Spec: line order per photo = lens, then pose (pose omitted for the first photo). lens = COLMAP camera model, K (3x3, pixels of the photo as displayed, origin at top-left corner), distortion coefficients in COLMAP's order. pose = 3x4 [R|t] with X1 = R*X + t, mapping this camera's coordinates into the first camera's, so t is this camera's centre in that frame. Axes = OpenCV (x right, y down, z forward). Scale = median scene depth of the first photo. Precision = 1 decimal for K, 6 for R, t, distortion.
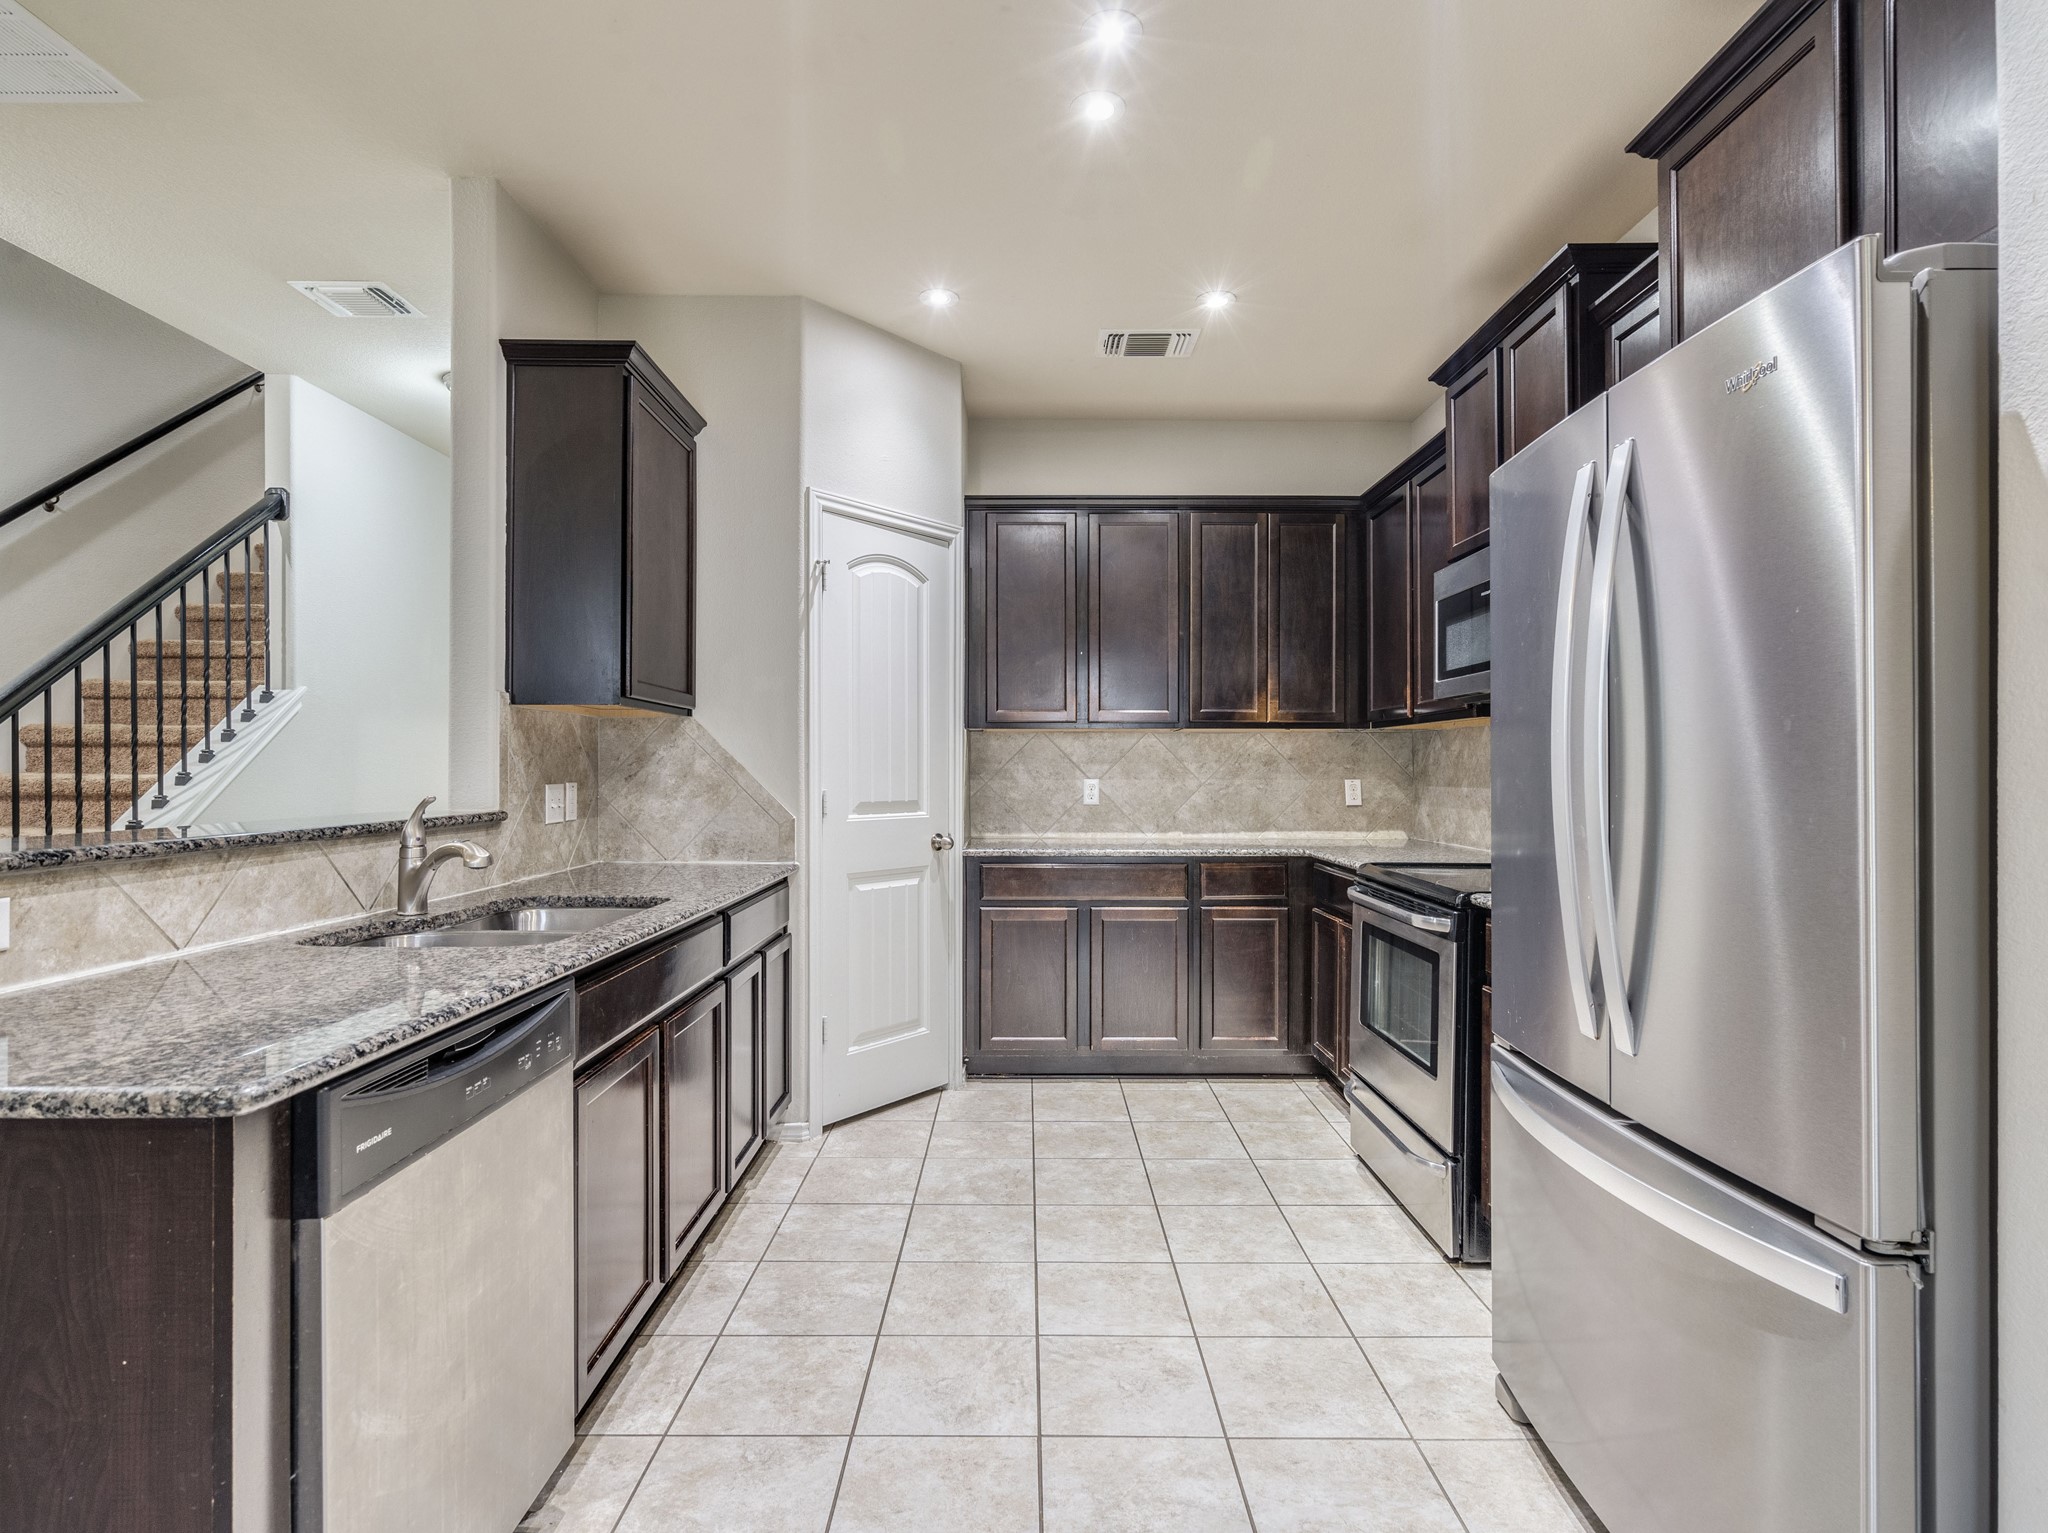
lens RADIAL K [[1055.4, 0, 1024.0], [0, 1055.4, 766.5], [0, 0, 1]] dist [-0.004297, 0.001773]
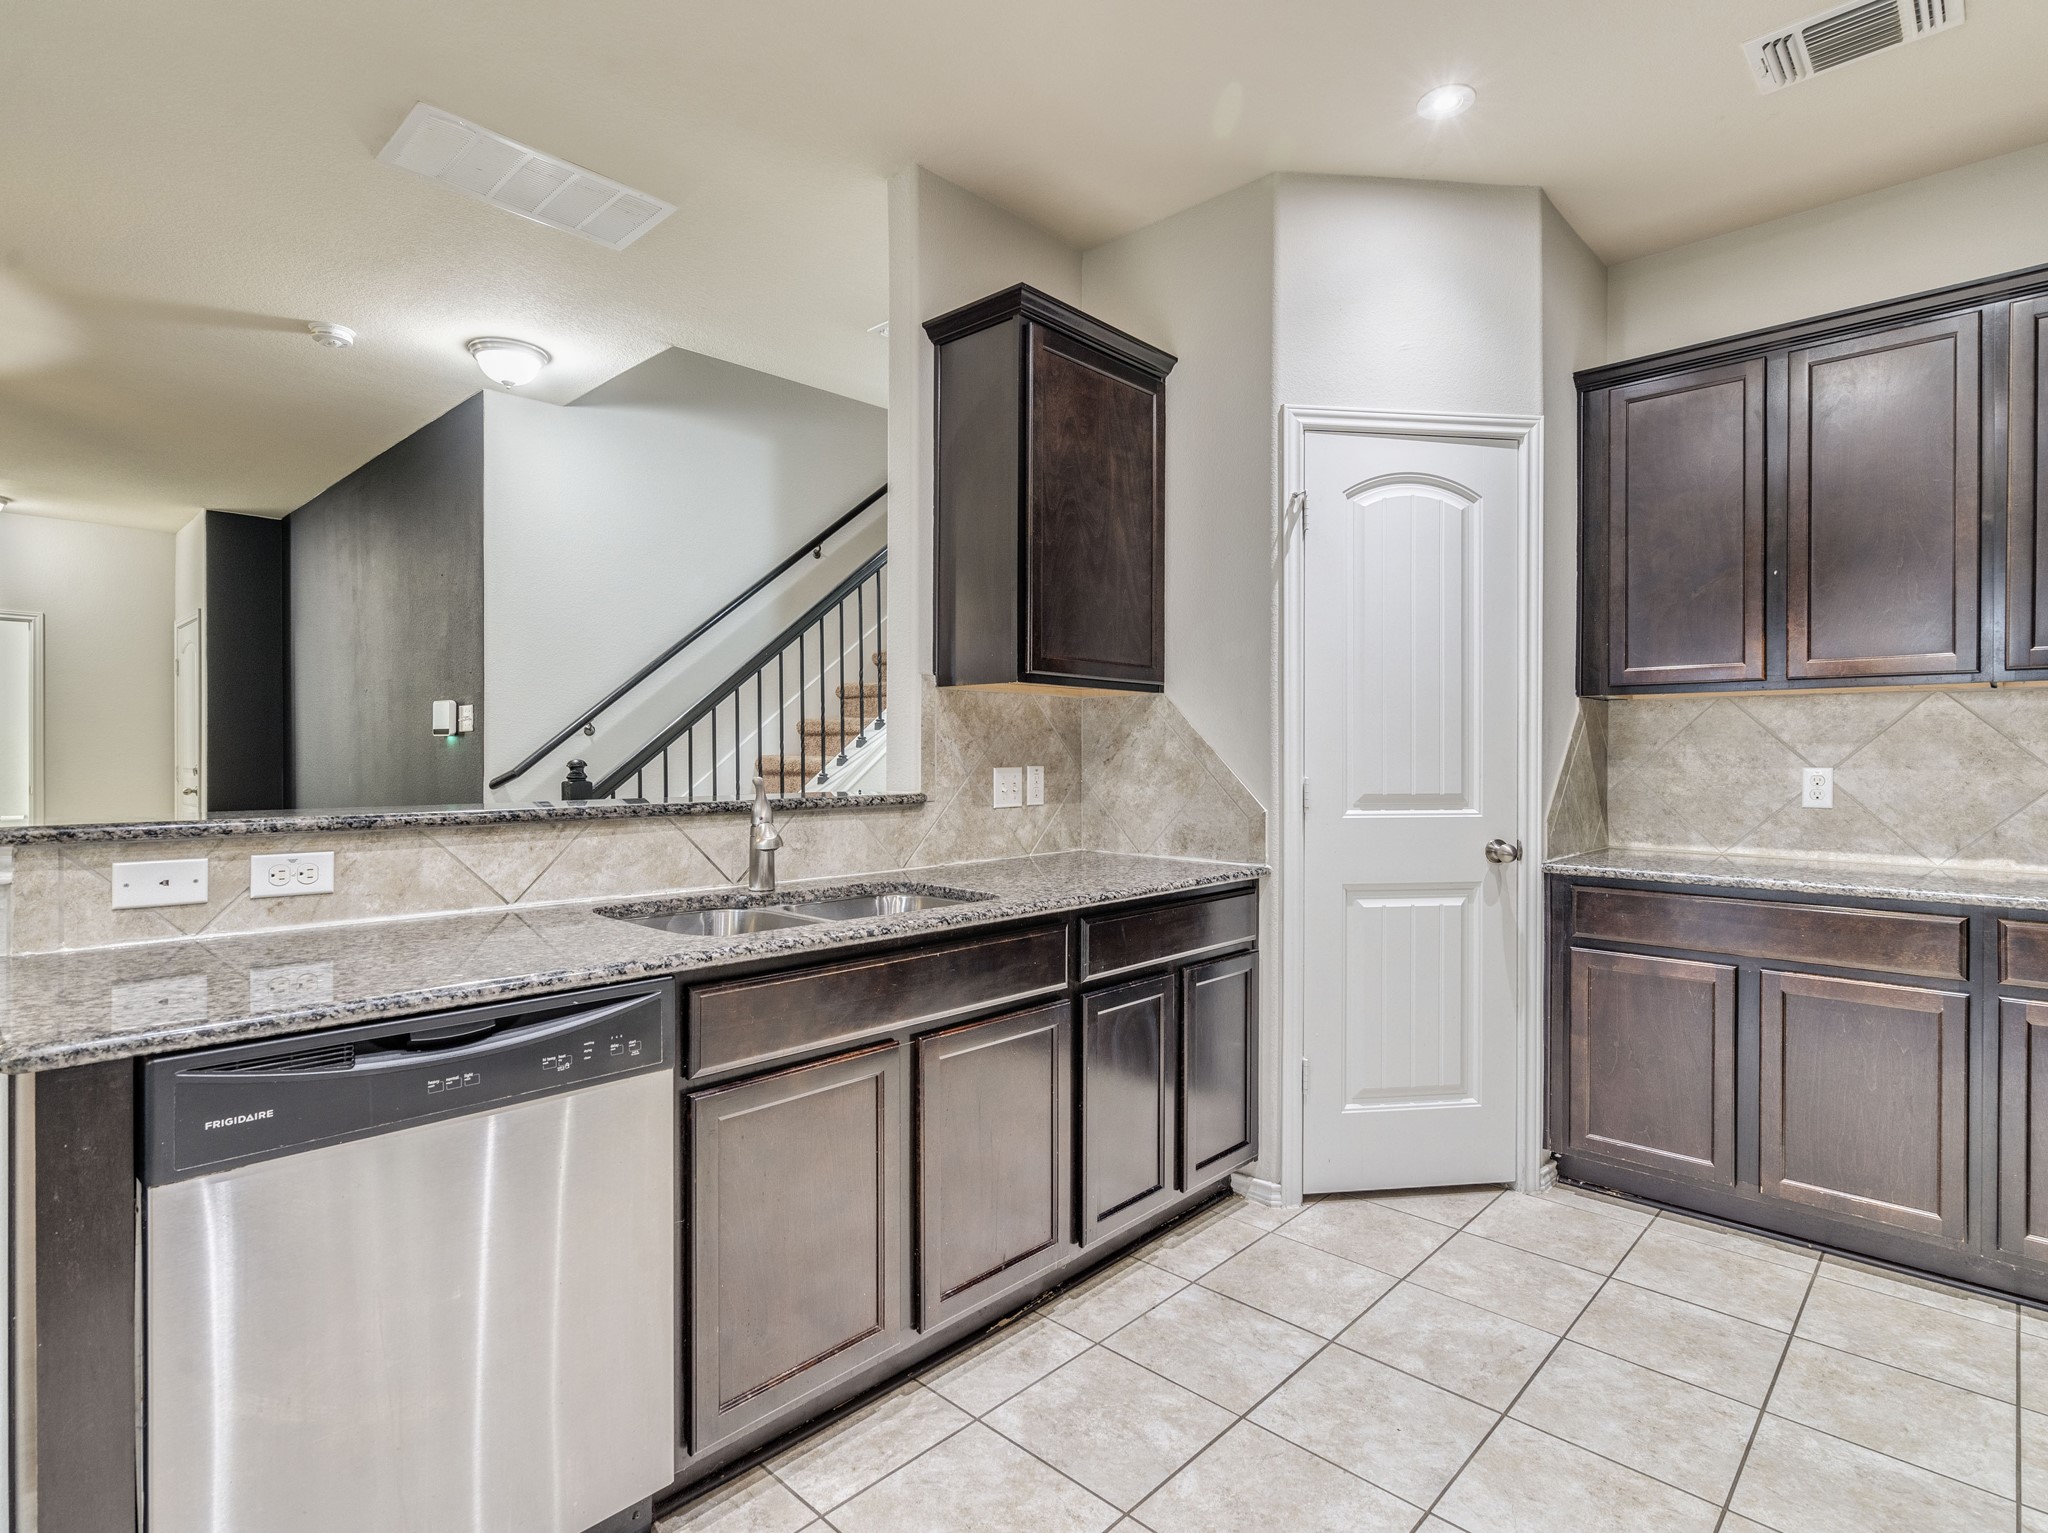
lens RADIAL K [[1039.8, 0, 1026.8], [0, 1039.8, 758.2], [0, 0, 1]] dist [-0.003128, 0.001944]
pose [[0.719029, 0.002760, -0.694974, 0.187360], [0.001372, 0.999985, 0.005391, 0.002435], [0.694978, -0.004830, 0.719014, 0.253223]]
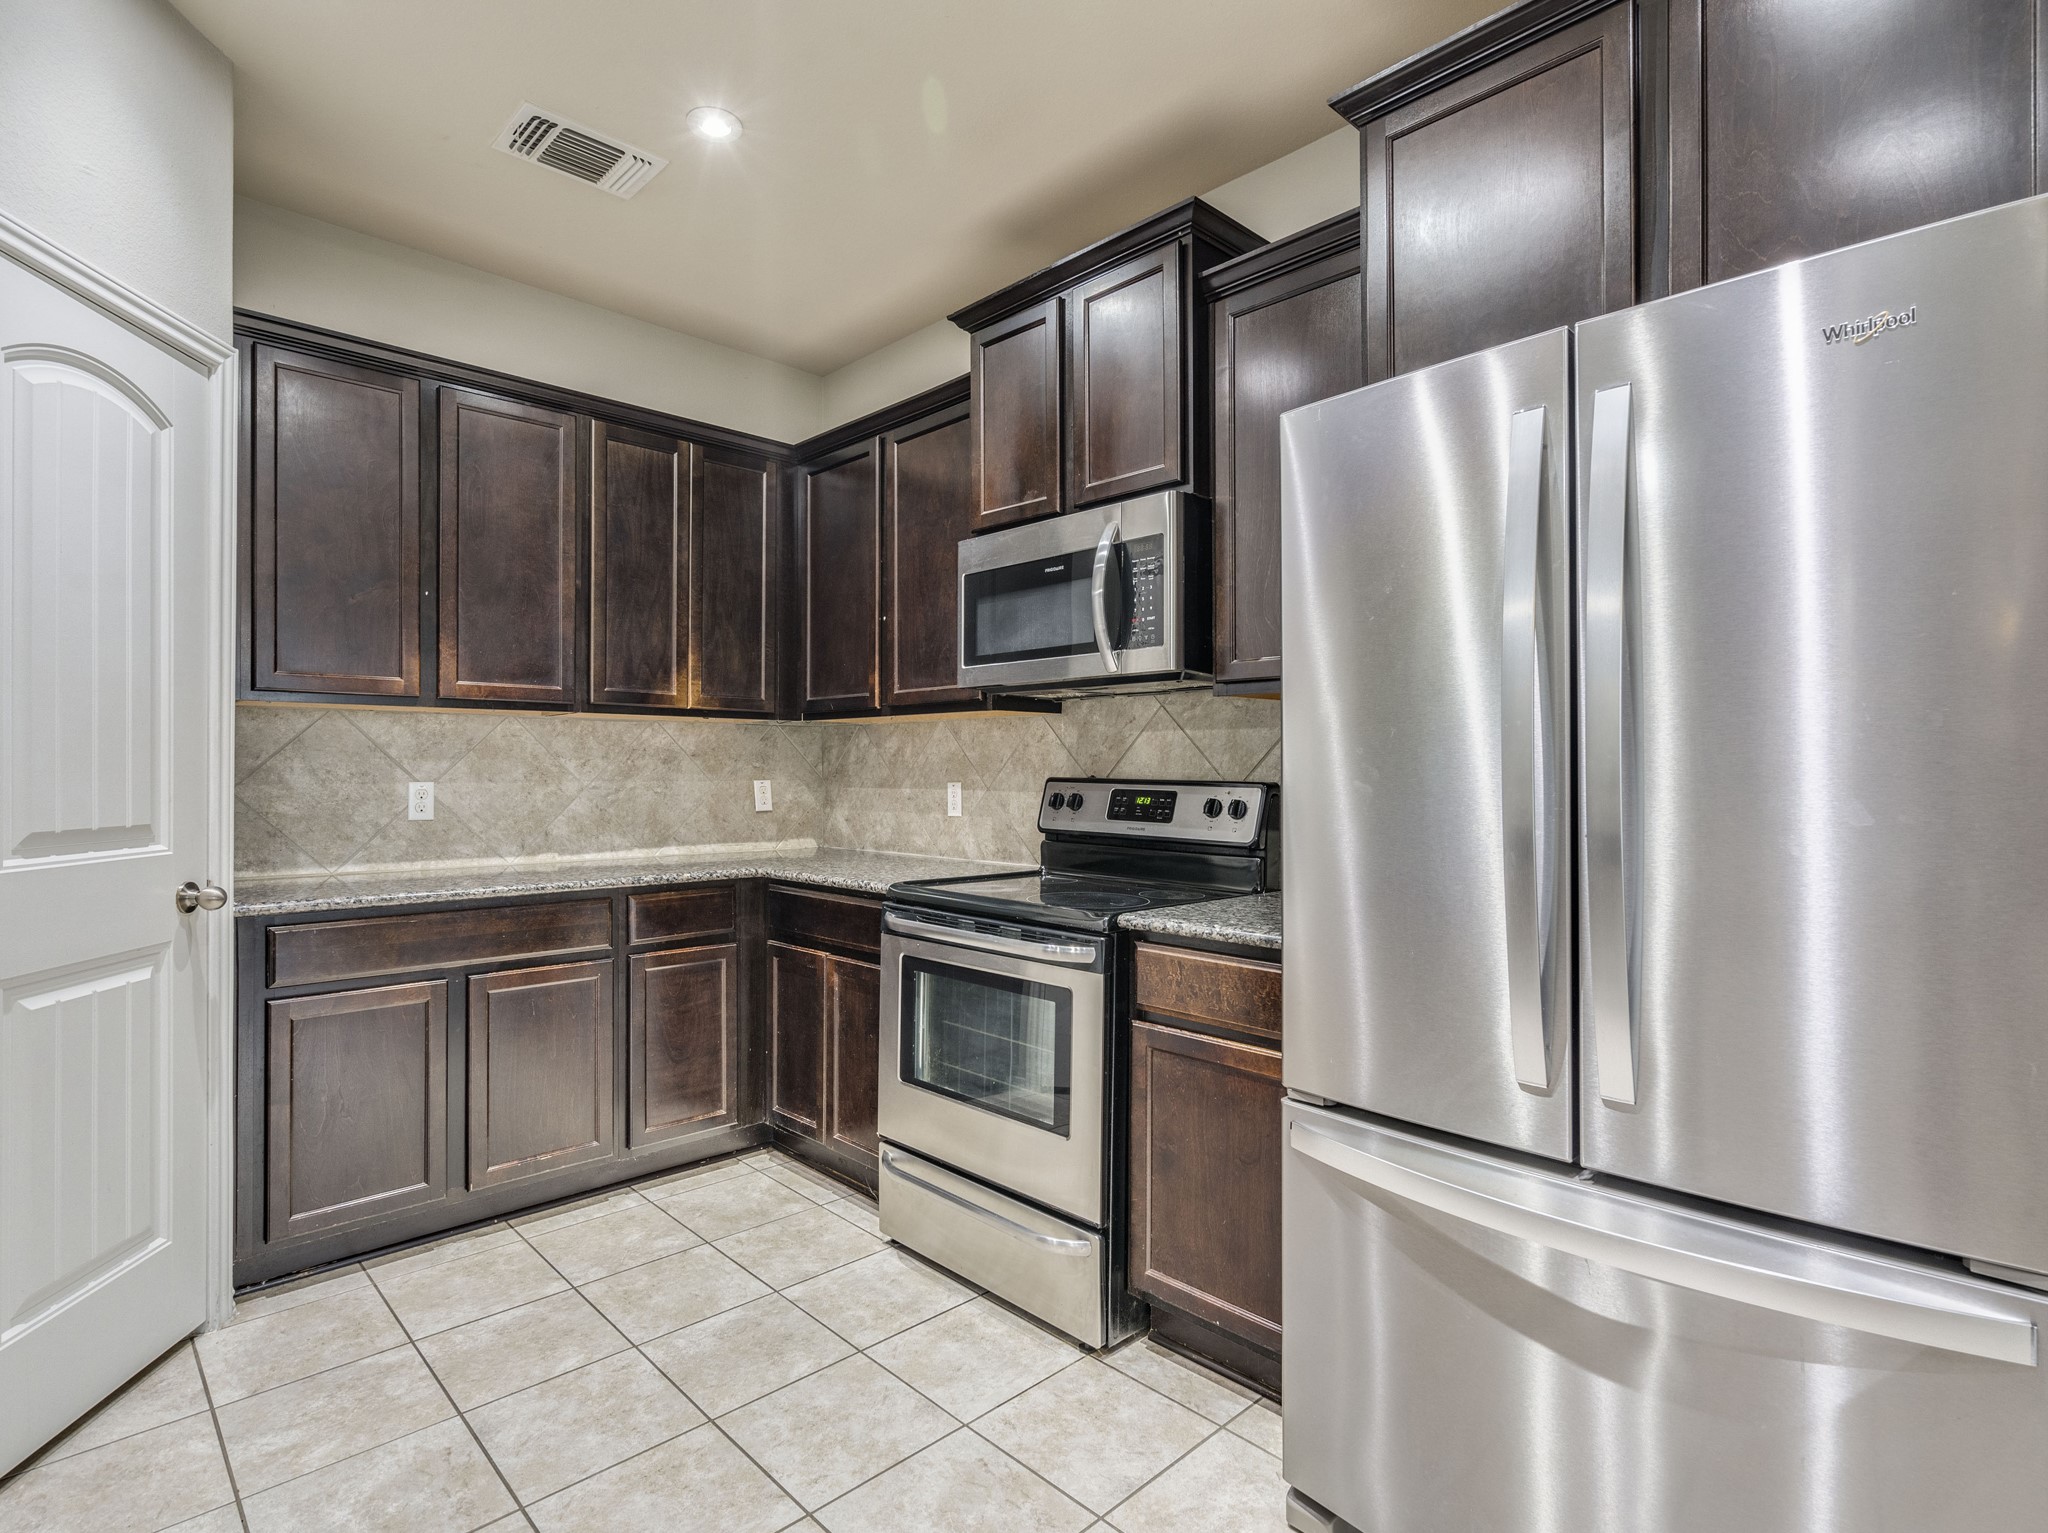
lens RADIAL K [[1055.4, 0, 1024.0], [0, 1055.4, 766.5], [0, 0, 1]] dist [-0.004297, 0.001773]
pose [[0.720683, 0.002671, 0.693259, -0.150724], [-0.003863, 0.999993, 0.000163, 0.000317], [-0.693254, -0.002795, 0.720688, 0.293374]]
